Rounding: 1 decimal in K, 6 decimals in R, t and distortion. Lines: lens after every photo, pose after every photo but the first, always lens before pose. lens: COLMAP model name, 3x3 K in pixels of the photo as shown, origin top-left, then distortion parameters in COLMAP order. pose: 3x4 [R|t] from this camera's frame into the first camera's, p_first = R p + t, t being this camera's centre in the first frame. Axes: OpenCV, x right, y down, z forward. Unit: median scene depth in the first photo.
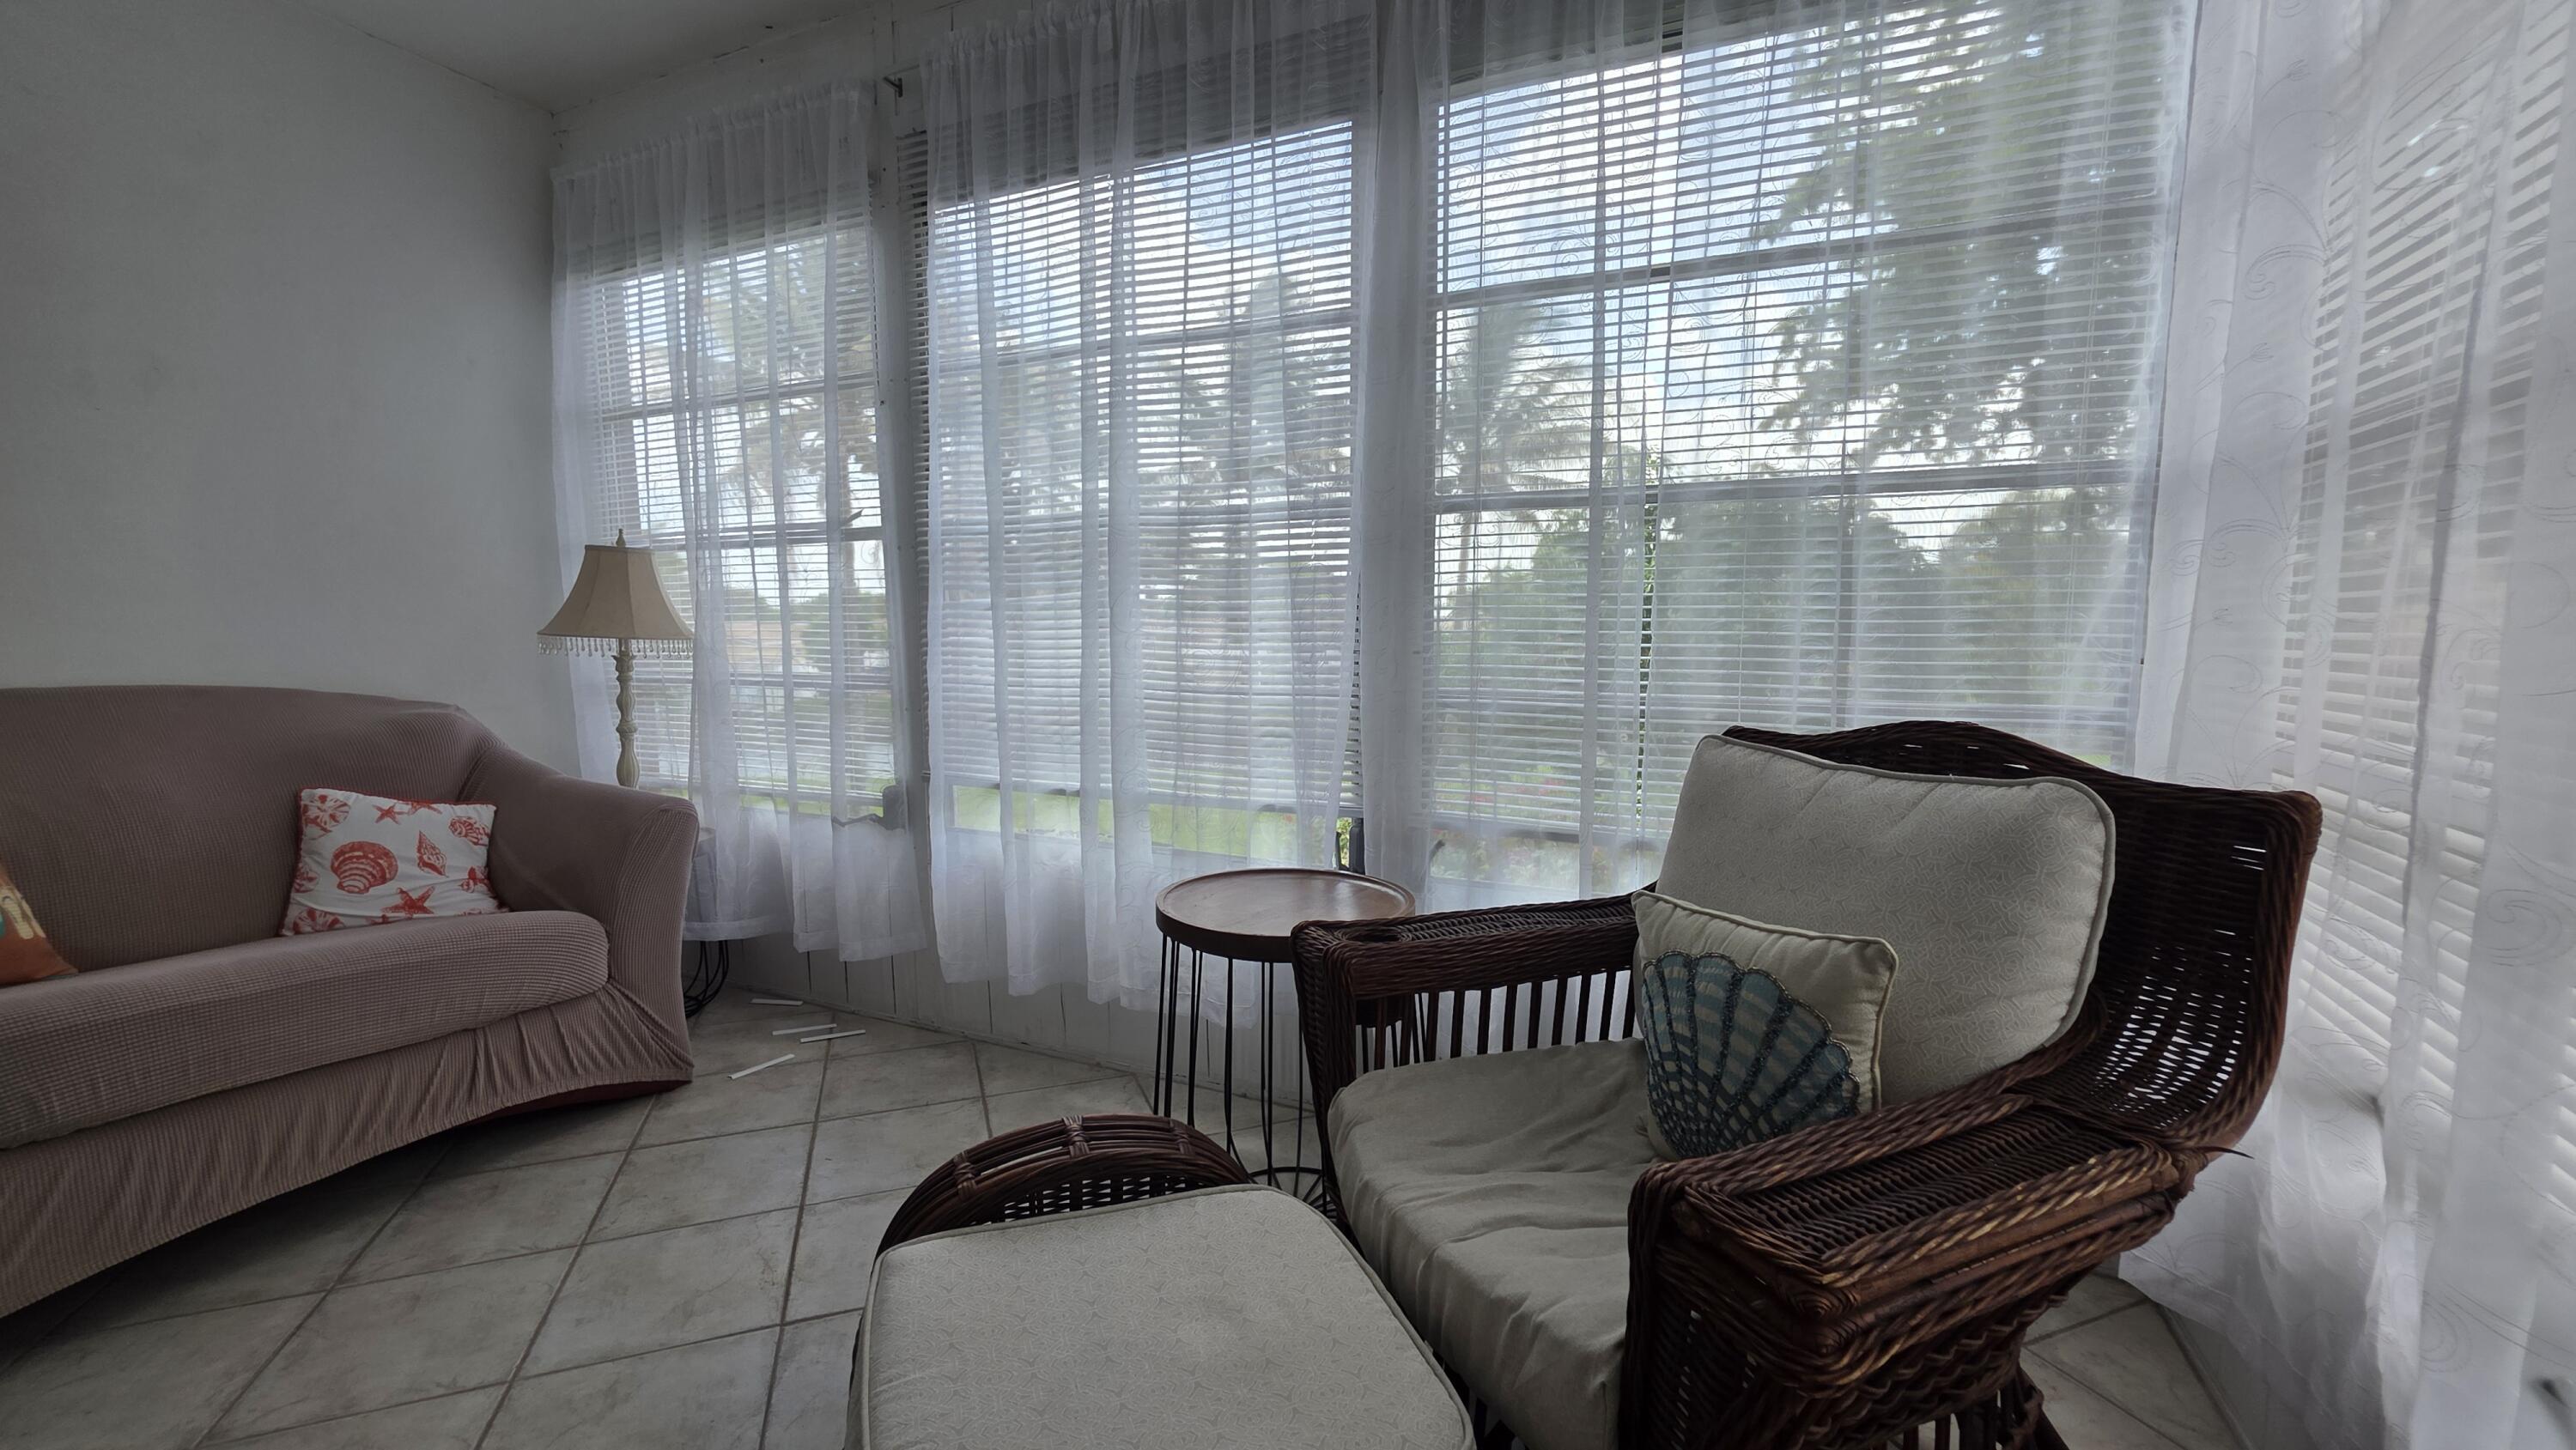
lens RADIAL K [[1032.1, 0, 1299.3], [0, 1032.1, 733.3], [0, 0, 1]] dist [-0.000992, 0.000893]
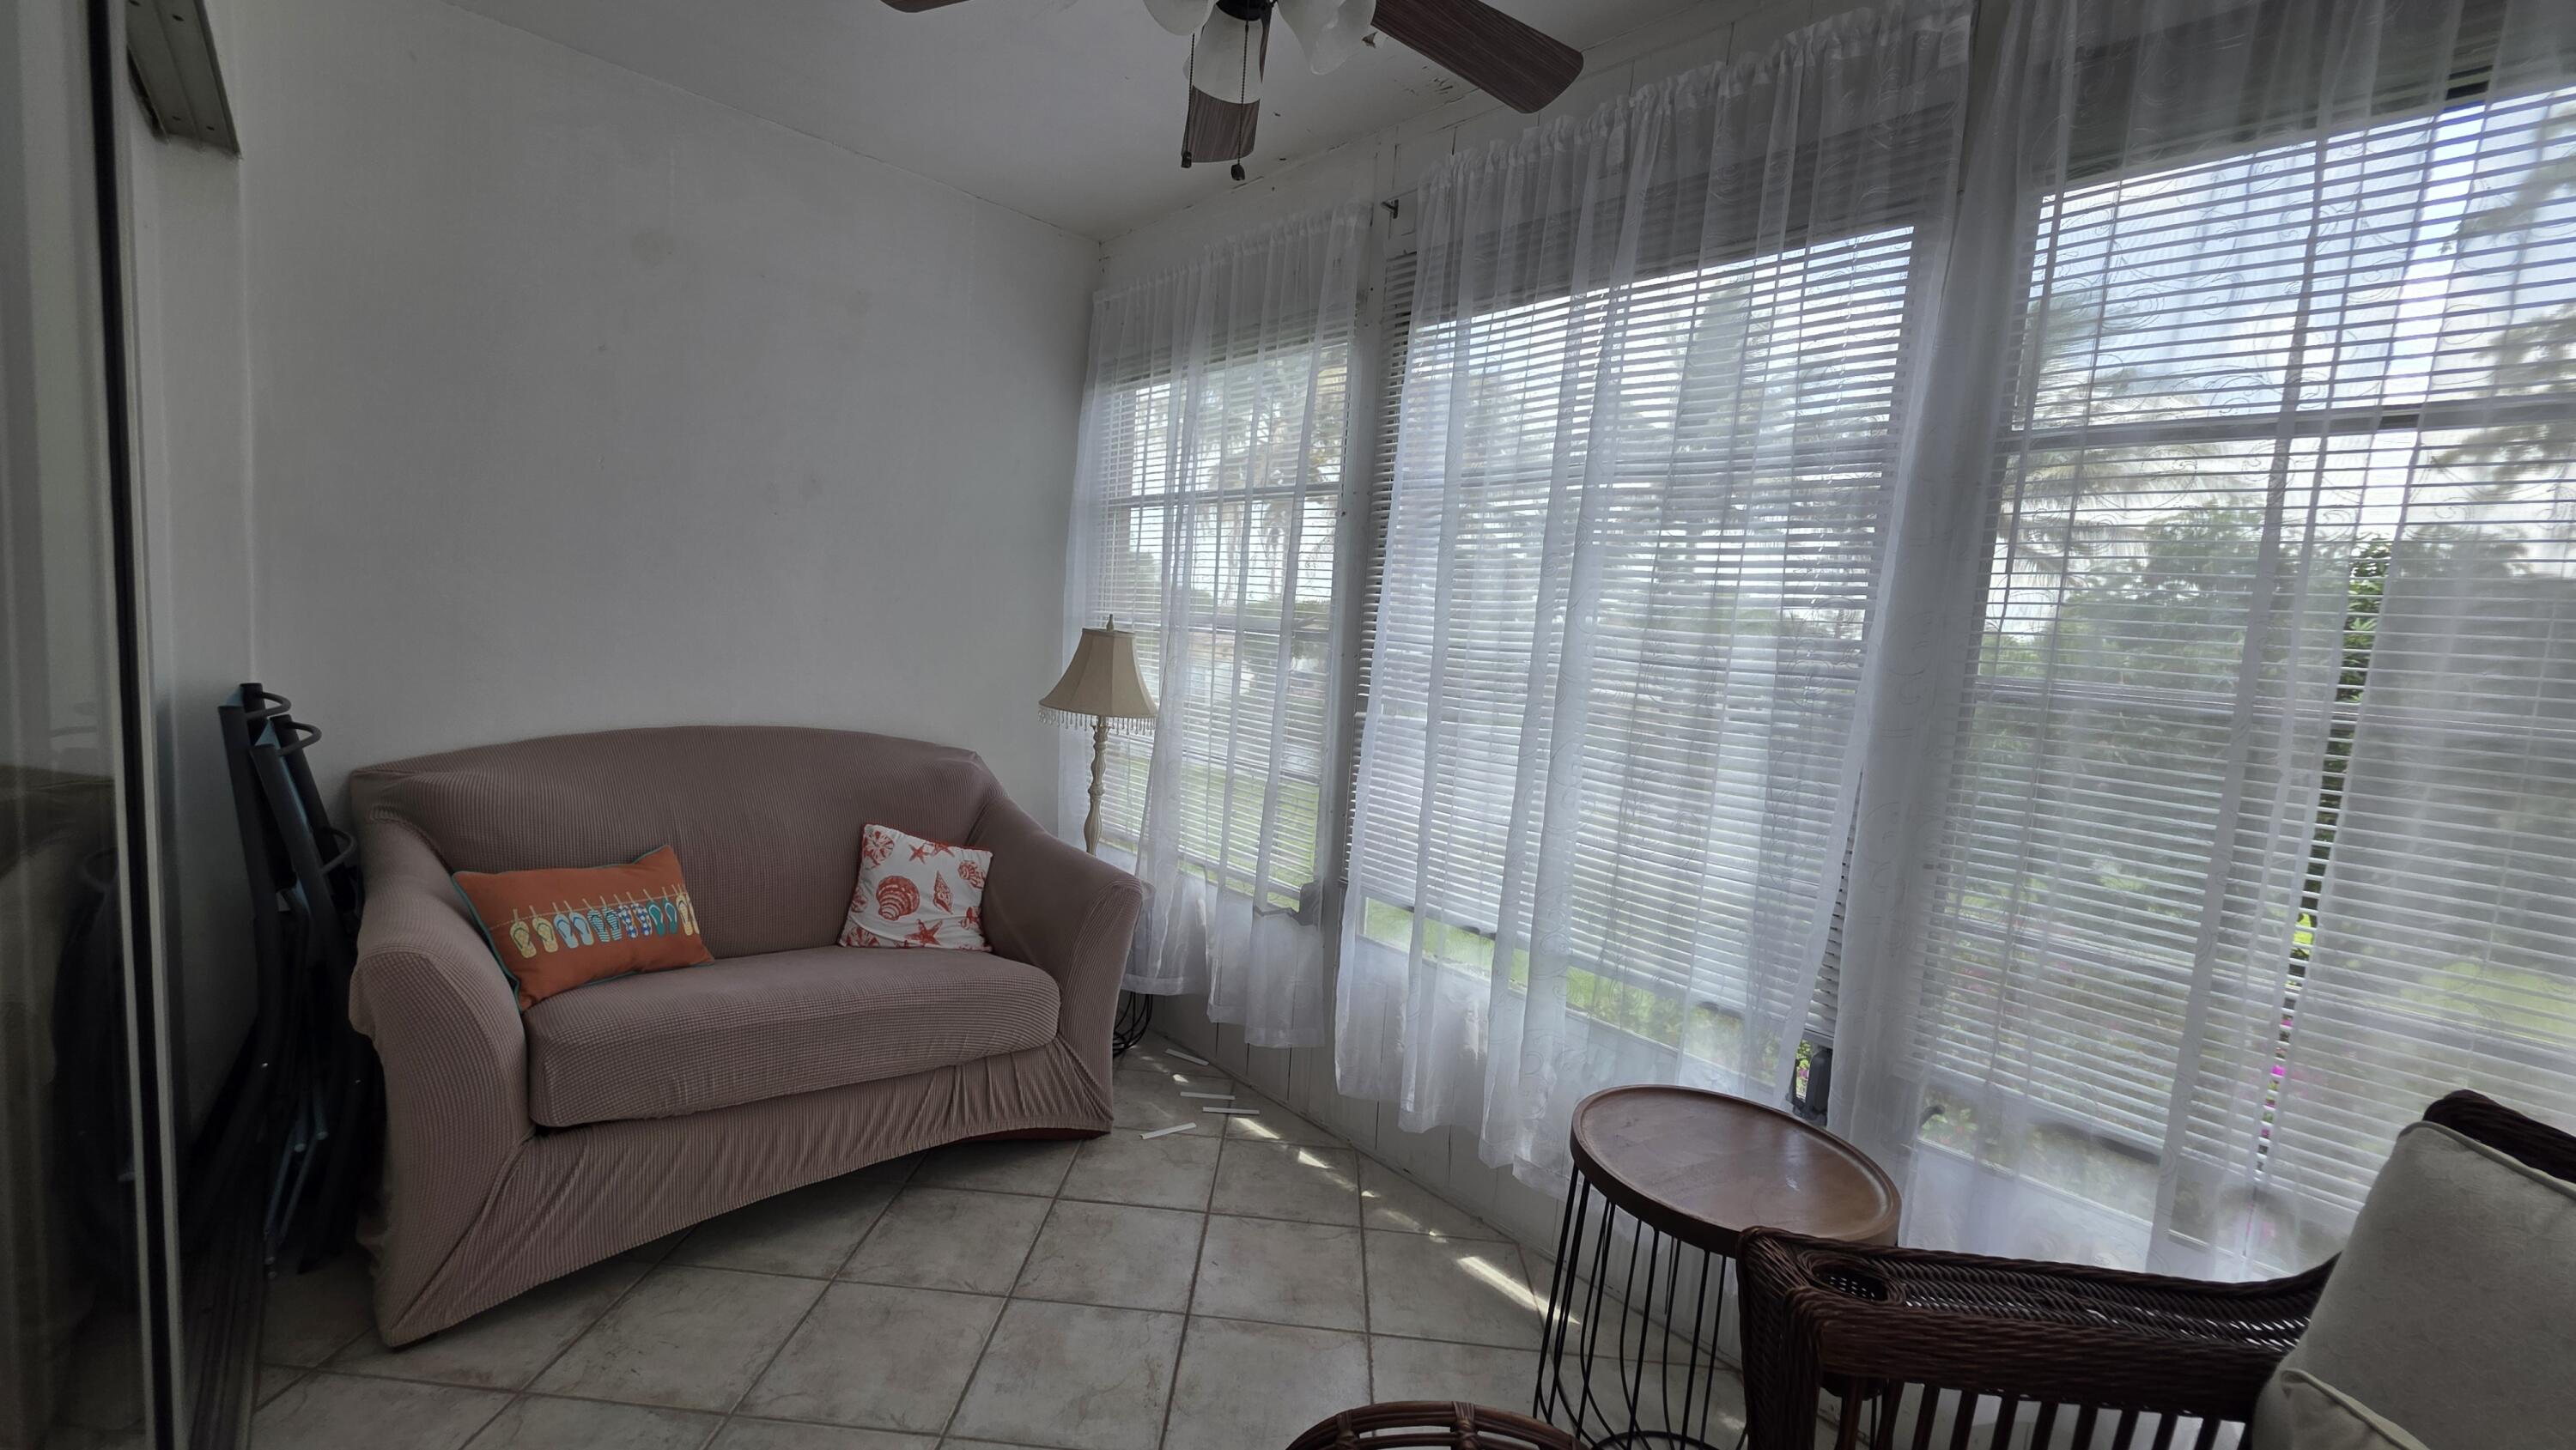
lens RADIAL K [[1032.1, 0, 1297.2], [0, 1032.1, 715.2], [0, 0, 1]] dist [-0.000992, 0.000893]
pose [[0.920373, 0.105153, -0.376639, -0.049138], [-0.111338, 0.993768, 0.005378, -0.141243], [0.374857, 0.036984, 0.926345, 0.055173]]
